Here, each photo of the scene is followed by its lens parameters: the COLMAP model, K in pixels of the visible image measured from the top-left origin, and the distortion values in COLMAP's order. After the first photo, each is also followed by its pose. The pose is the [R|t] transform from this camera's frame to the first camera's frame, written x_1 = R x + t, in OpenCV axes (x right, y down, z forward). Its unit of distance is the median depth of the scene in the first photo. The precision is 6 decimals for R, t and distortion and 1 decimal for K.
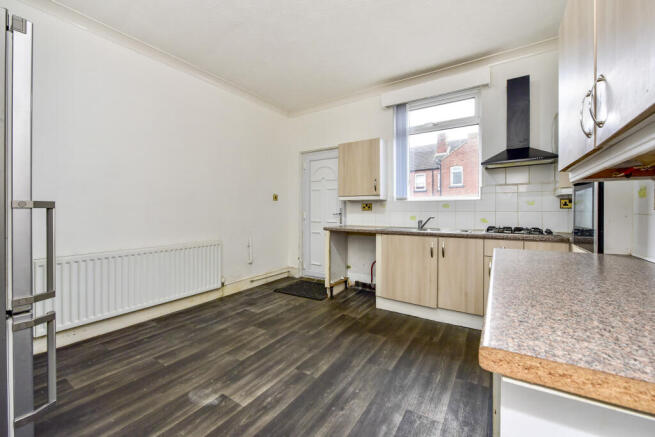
lens RADIAL K [[264.0, 0, 330.0], [0, 264.0, 213.1], [0, 0, 1]] dist [-0.003529, -0.000339]
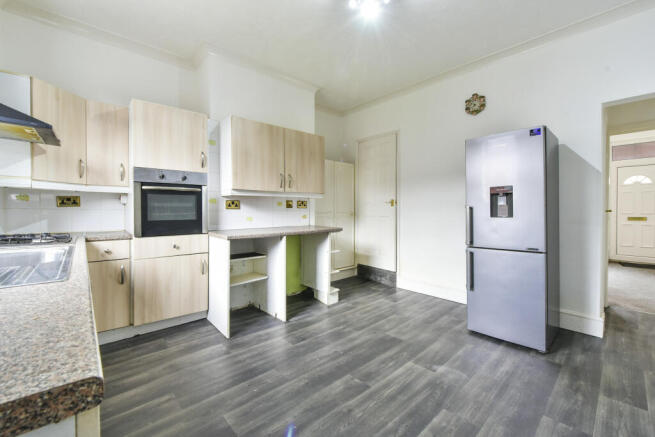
lens RADIAL K [[275.4, 0, 328.9], [0, 275.4, 211.0], [0, 0, 1]] dist [-0.001067, -0.000017]
pose [[-0.965782, -0.003701, 0.259329, -0.215812], [0.000179, 0.999888, 0.014936, -0.016433], [-0.259356, 0.014472, -0.965673, 1.770372]]
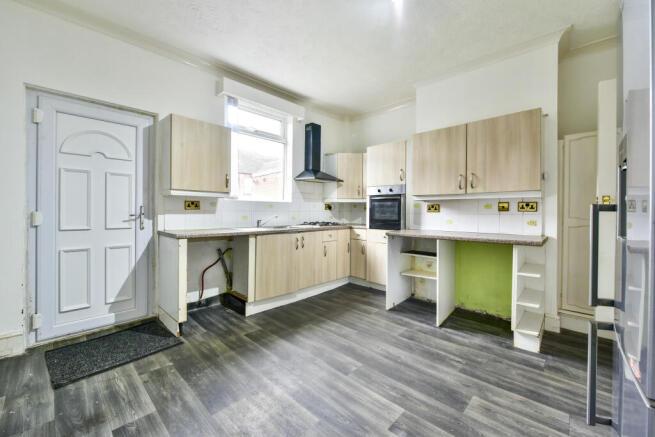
lens RADIAL K [[264.0, 0, 330.0], [0, 264.0, 213.1], [0, 0, 1]] dist [-0.003529, -0.000339]
pose [[0.186001, -0.005360, 0.982535, -0.998737], [0.000503, 0.999986, 0.005359, -0.008042], [-0.982549, -0.000502, 0.186001, 0.808797]]
